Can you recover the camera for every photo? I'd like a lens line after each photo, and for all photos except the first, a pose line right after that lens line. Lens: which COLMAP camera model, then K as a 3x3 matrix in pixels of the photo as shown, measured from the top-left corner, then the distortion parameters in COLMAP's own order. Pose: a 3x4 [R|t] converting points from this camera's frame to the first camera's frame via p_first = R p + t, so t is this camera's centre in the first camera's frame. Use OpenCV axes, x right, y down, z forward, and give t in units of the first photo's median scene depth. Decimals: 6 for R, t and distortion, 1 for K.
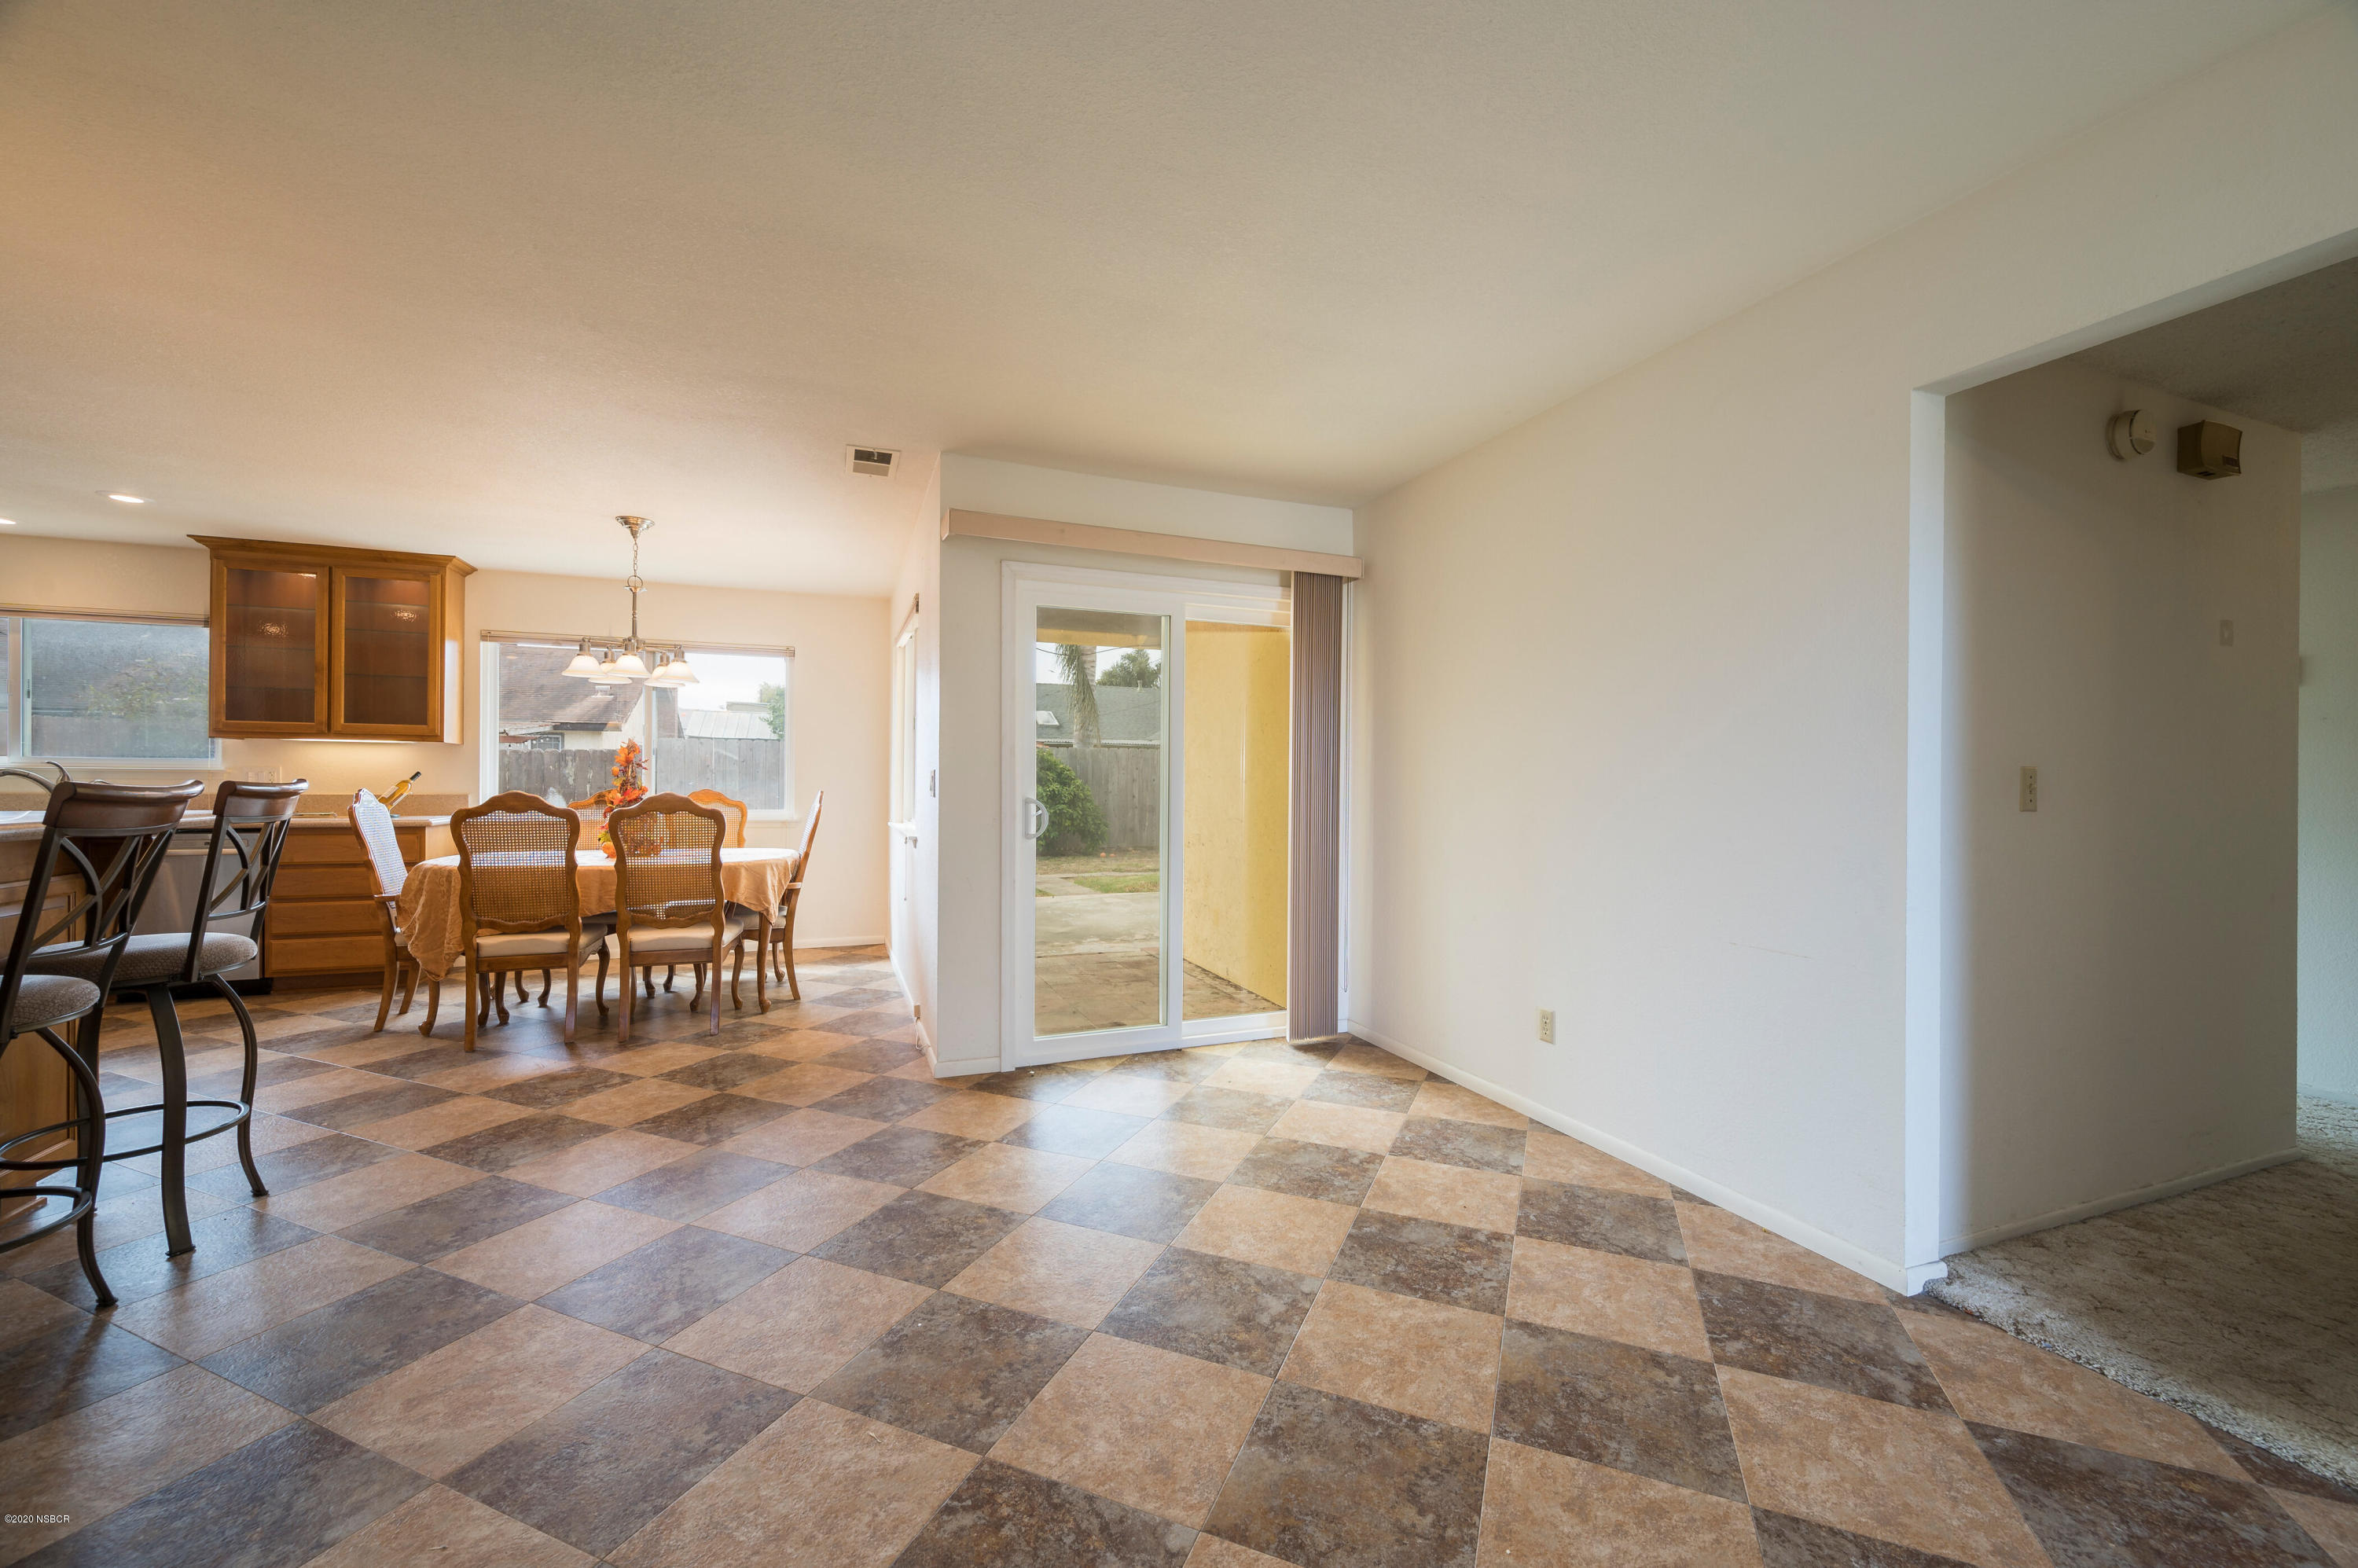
lens RADIAL K [[922.2, 0, 1179.0], [0, 922.2, 784.0], [0, 0, 1]] dist [-0.001687, 0.000134]
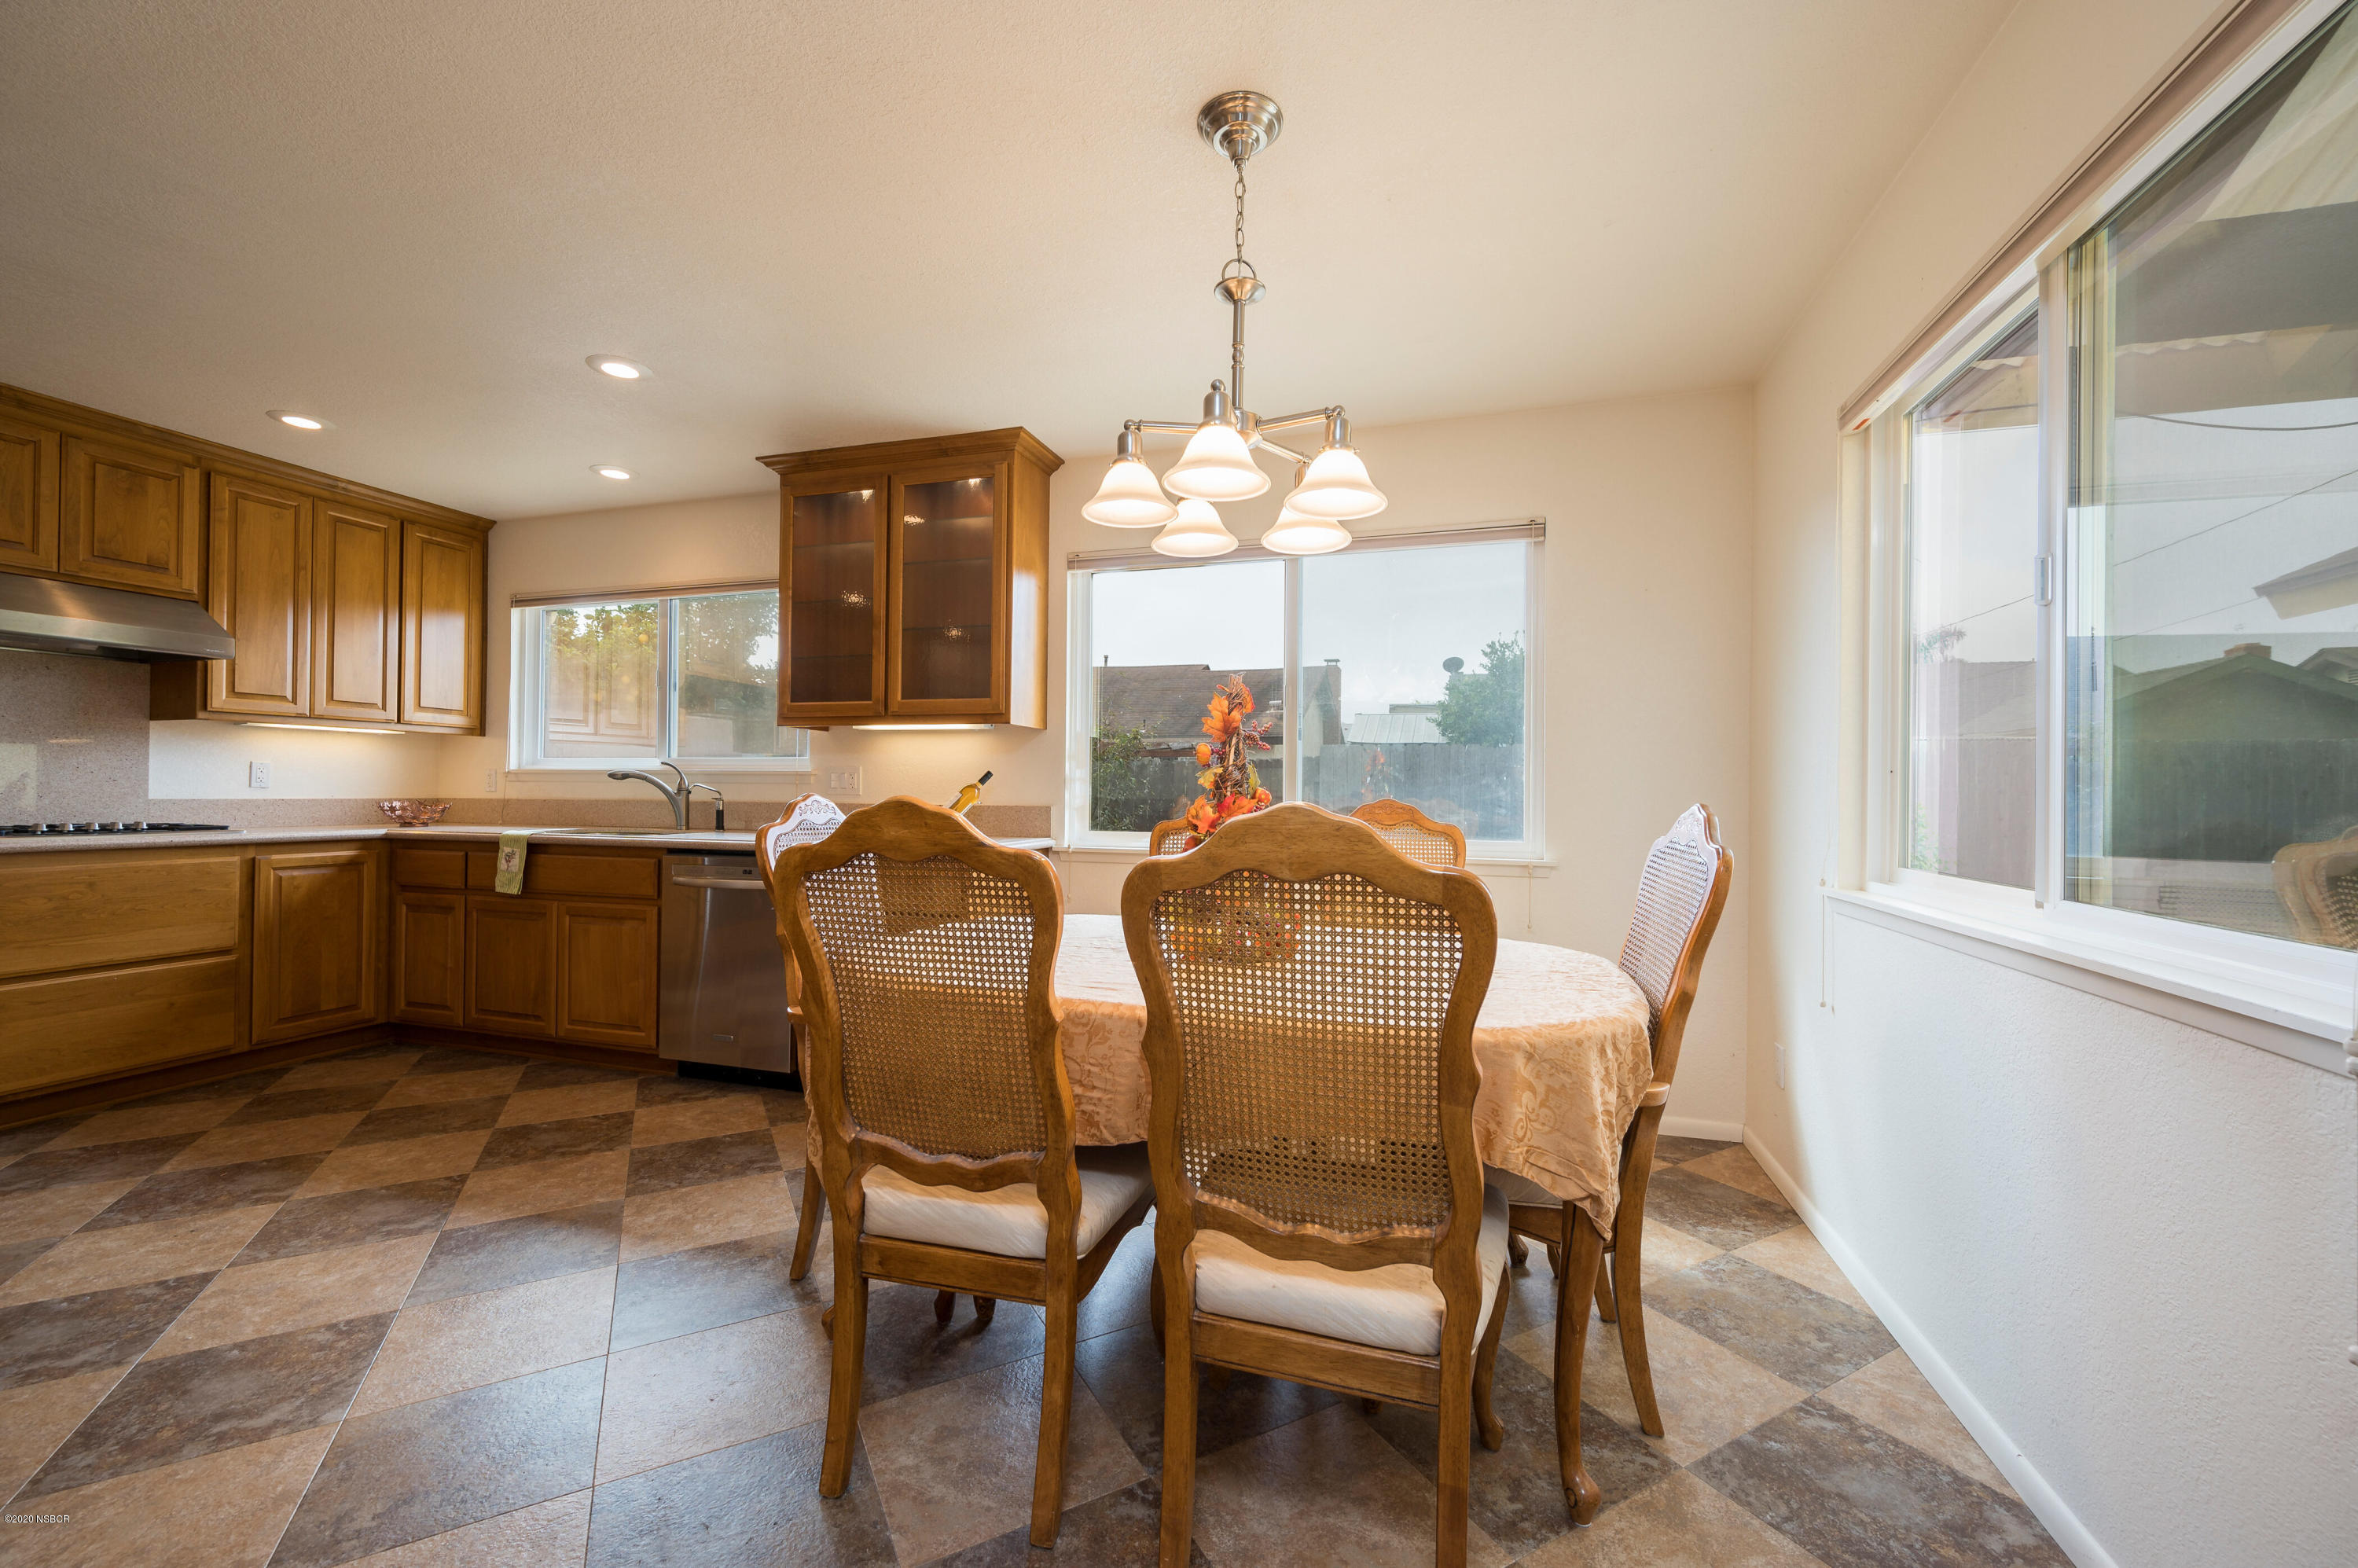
lens RADIAL K [[925.8, 0, 1181.4], [0, 925.8, 784.1], [0, 0, 1]] dist [-0.000878, 0.000153]
pose [[0.784384, -0.006637, -0.620240, -0.337099], [-0.004031, 0.999867, -0.015798, 0.006394], [0.620262, 0.014892, 0.784253, 0.626956]]
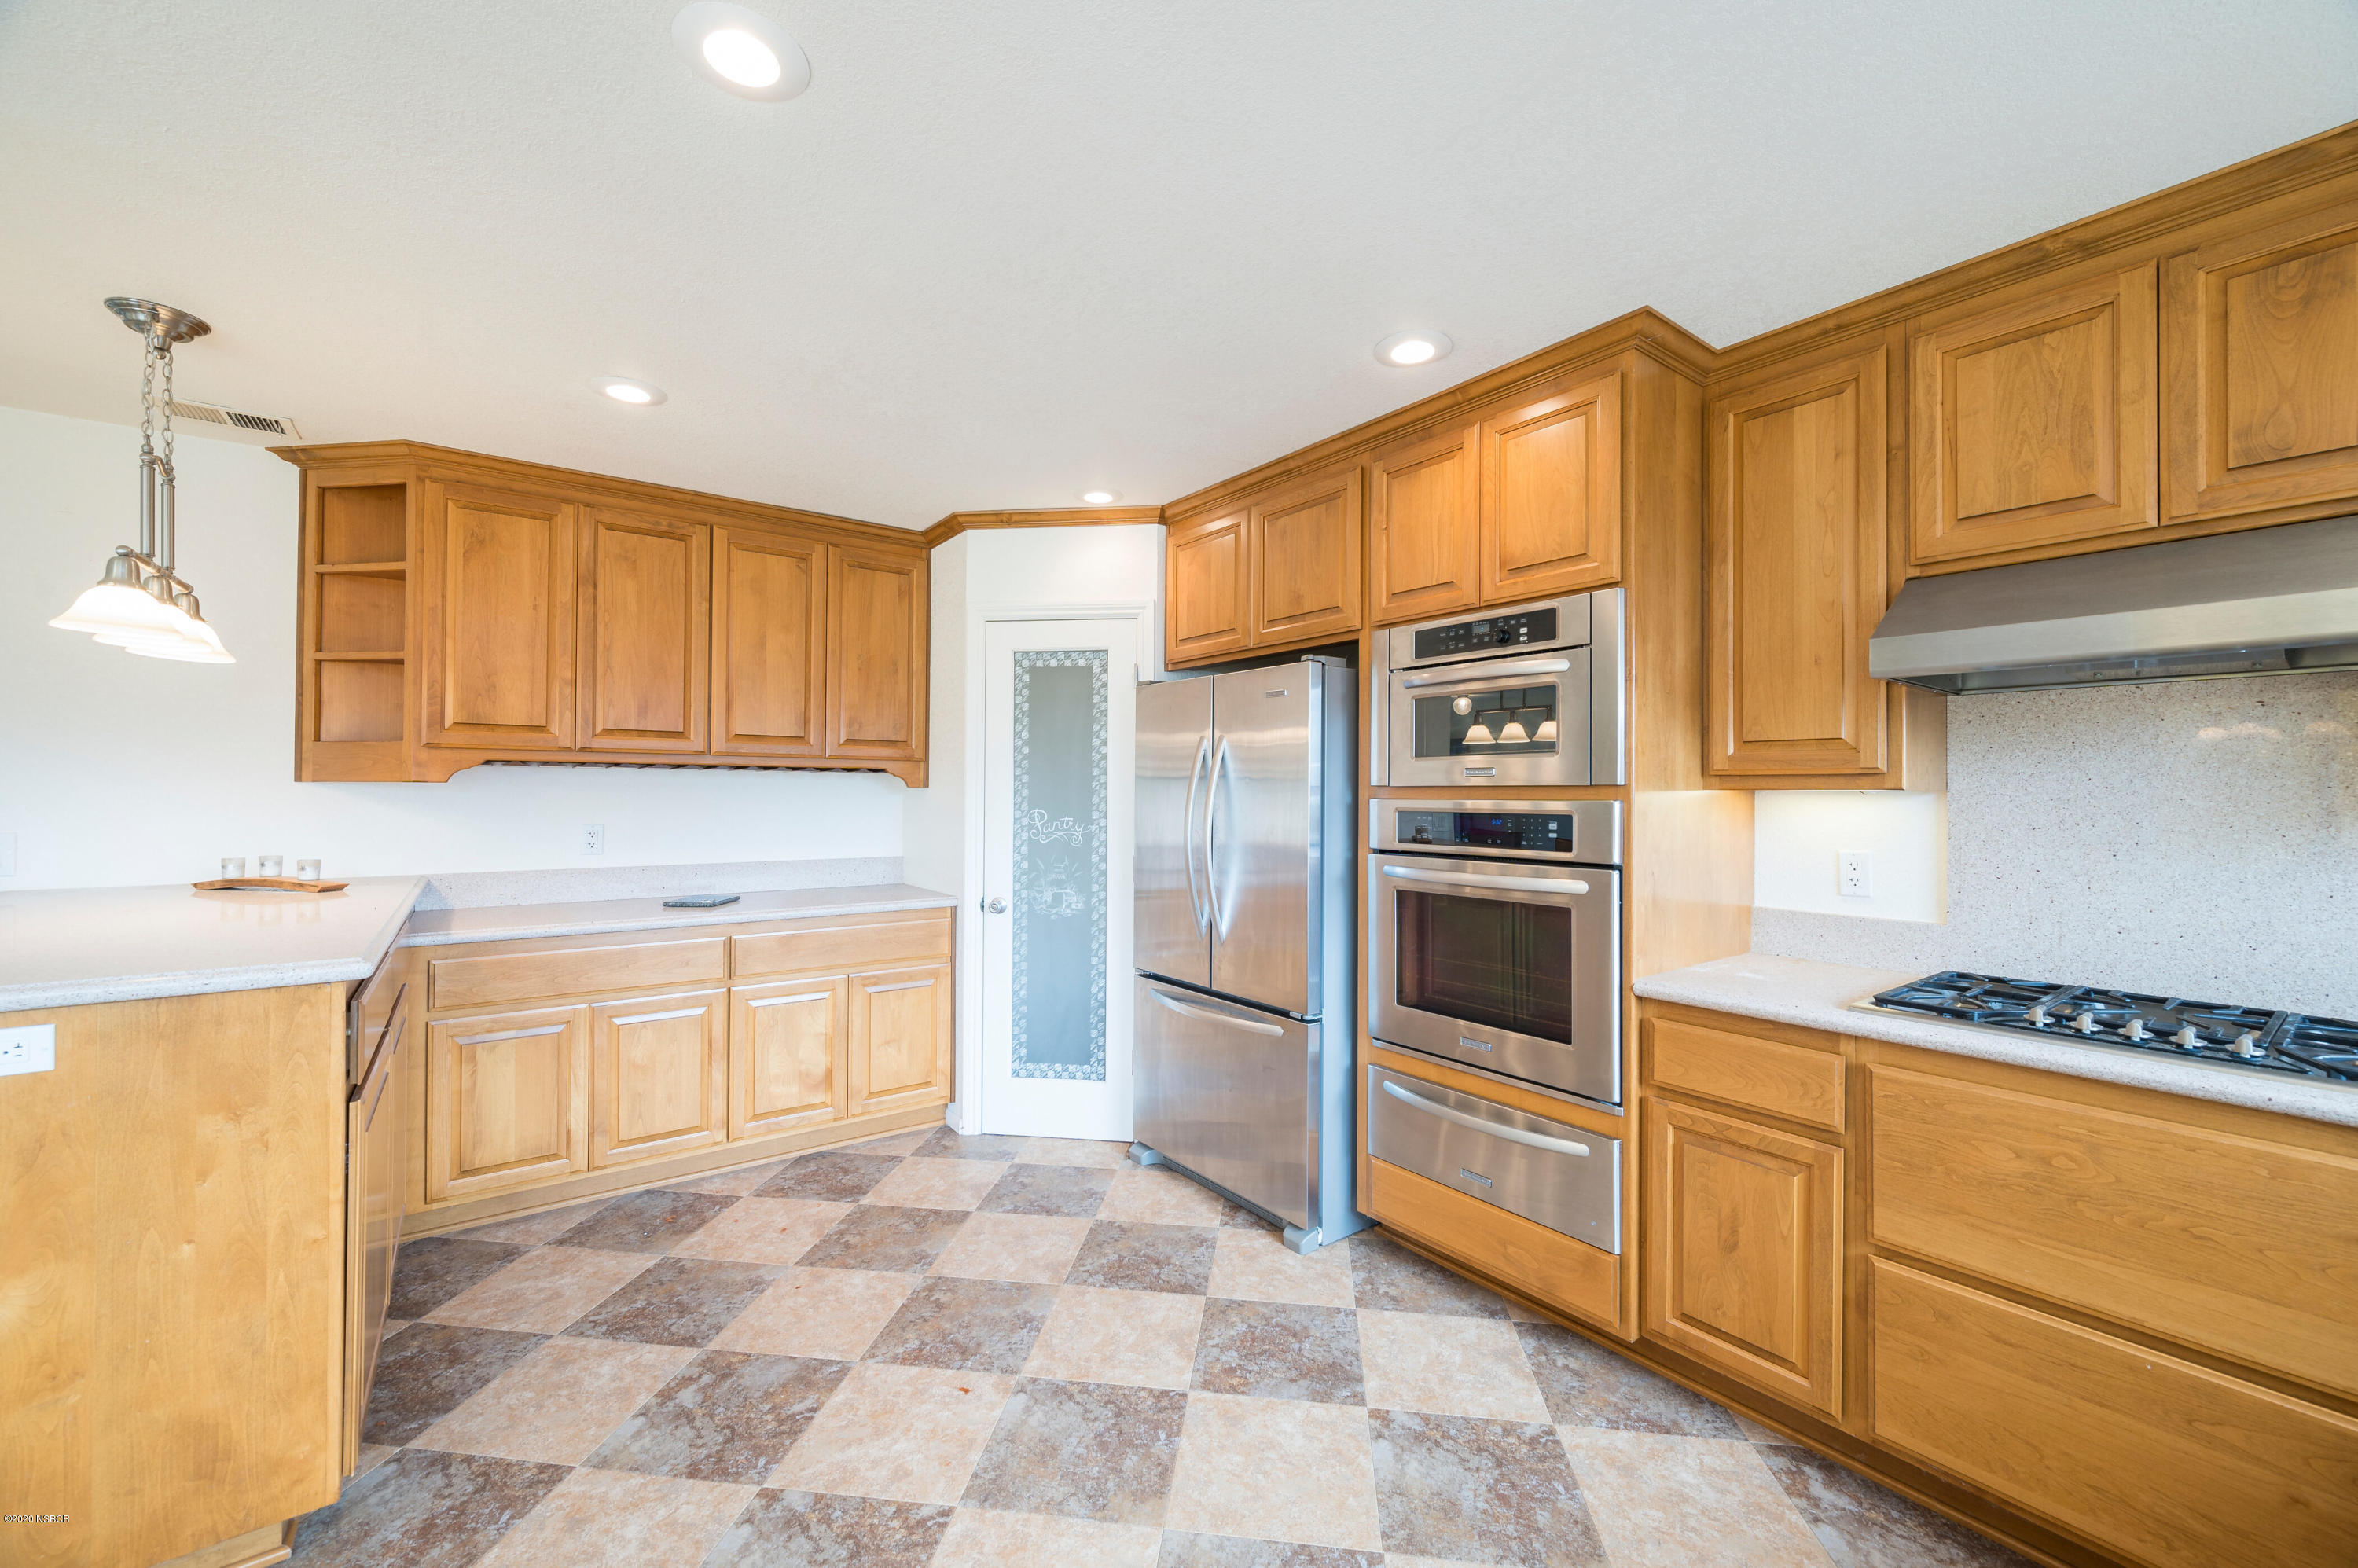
lens RADIAL K [[922.2, 0, 1179.0], [0, 922.2, 784.0], [0, 0, 1]] dist [-0.001687, 0.000134]
pose [[-0.964334, -0.013964, -0.264321, -0.935297], [-0.012630, 0.999897, -0.006744, -0.049041], [0.264388, -0.003165, -0.964411, 0.880190]]
